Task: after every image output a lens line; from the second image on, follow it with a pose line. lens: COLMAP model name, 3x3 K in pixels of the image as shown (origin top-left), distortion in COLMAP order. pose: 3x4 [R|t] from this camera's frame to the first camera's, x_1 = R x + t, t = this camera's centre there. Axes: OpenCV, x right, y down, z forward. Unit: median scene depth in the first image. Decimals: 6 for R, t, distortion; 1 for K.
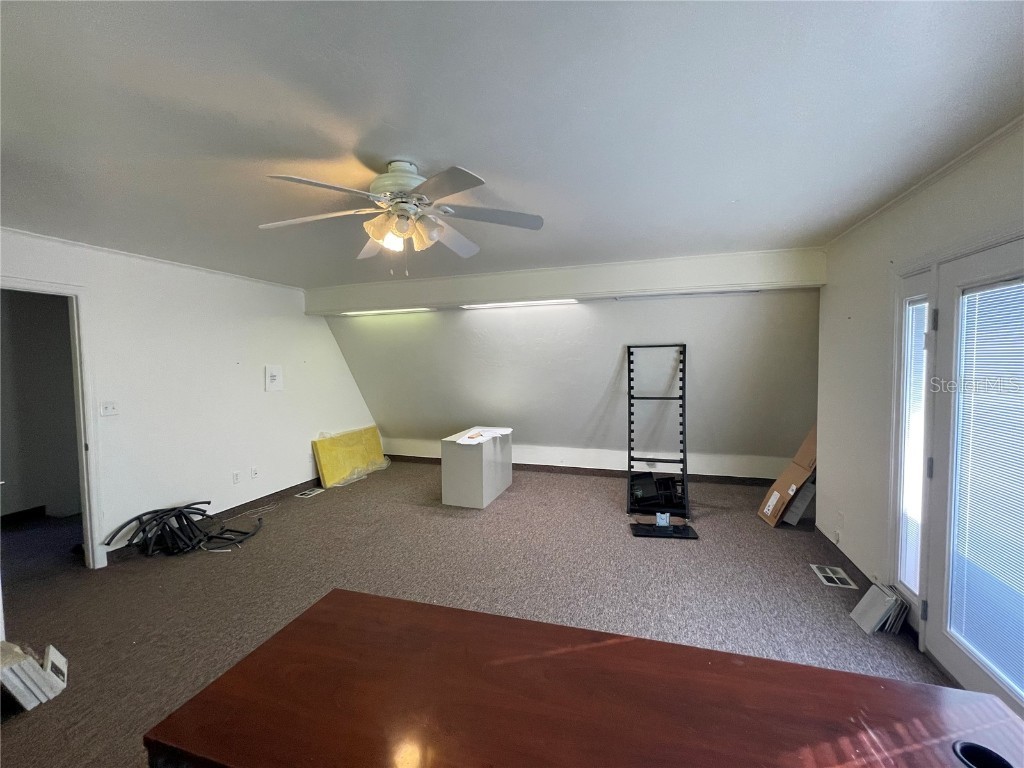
lens RADIAL K [[412.5, 0, 517.2], [0, 412.5, 378.5], [0, 0, 1]] dist [-0.000222, 0.000202]
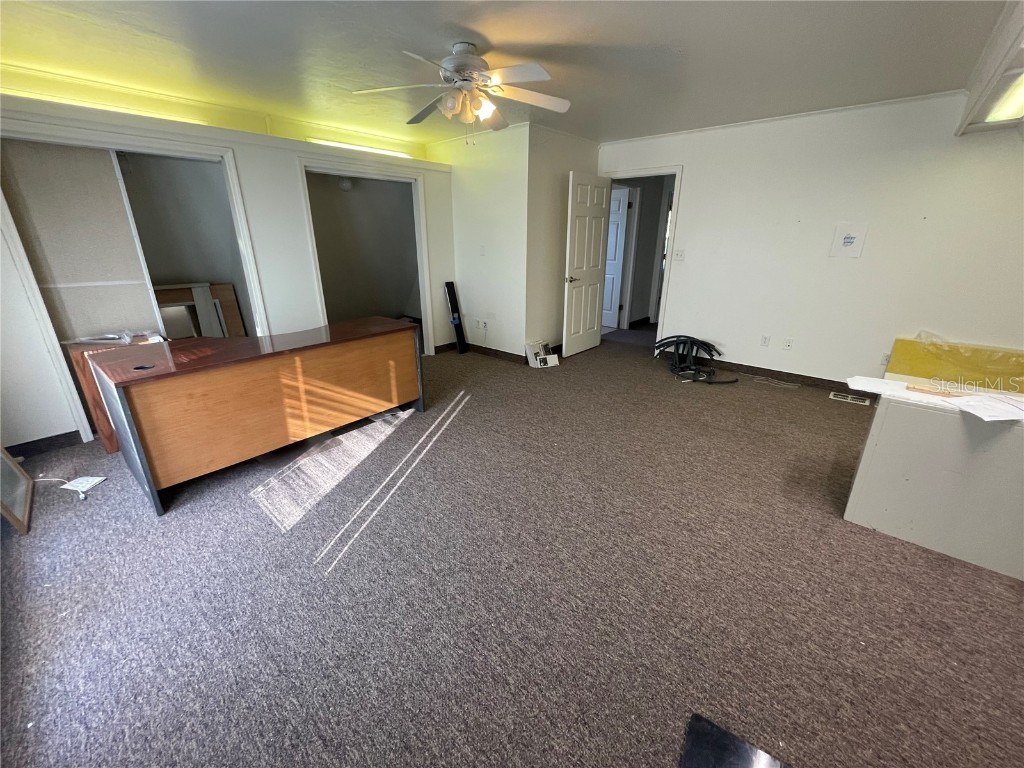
lens RADIAL K [[412.5, 0, 511.0], [0, 412.5, 380.8], [0, 0, 1]] dist [-0.000222, 0.000202]
pose [[-0.393955, 0.318012, -0.862361, 0.526358], [-0.038036, 0.931793, 0.360992, -0.013568], [0.918342, 0.175015, -0.354989, 0.873790]]
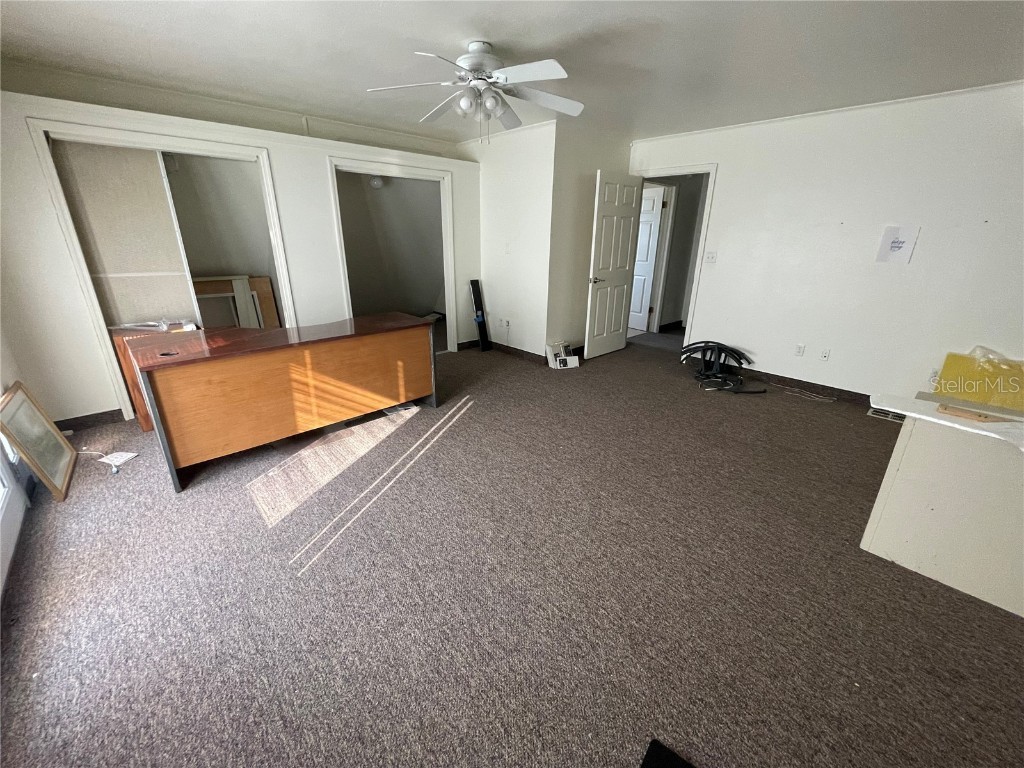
lens RADIAL K [[412.5, 0, 510.3], [0, 412.5, 380.0], [0, 0, 1]] dist [-0.000222, 0.000202]
pose [[-0.483220, 0.300651, -0.822258, 0.498970], [-0.047001, 0.928924, 0.367274, -0.018370], [0.874237, 0.216121, -0.434744, 0.919611]]
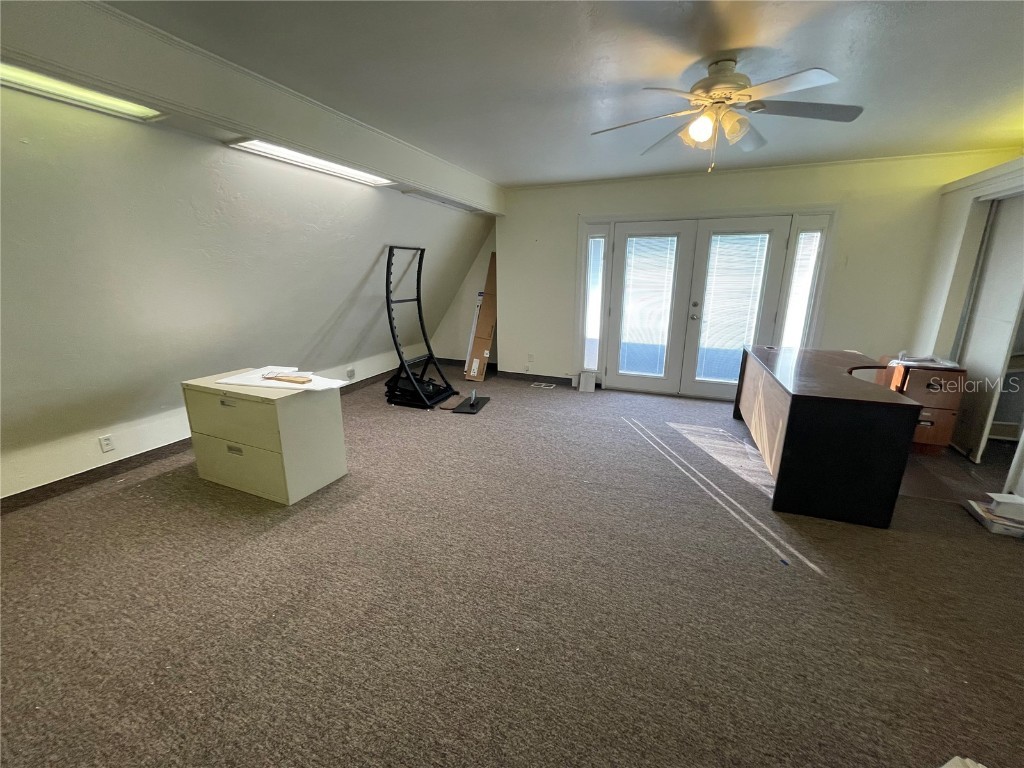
lens RADIAL K [[412.5, 0, 508.3], [0, 412.5, 382.7], [0, 0, 1]] dist [-0.000222, 0.000202]
pose [[0.085342, -0.239924, 0.967033, -0.792607], [0.040656, 0.970604, 0.237222, 0.012977], [-0.995522, 0.019071, 0.092588, 0.744898]]
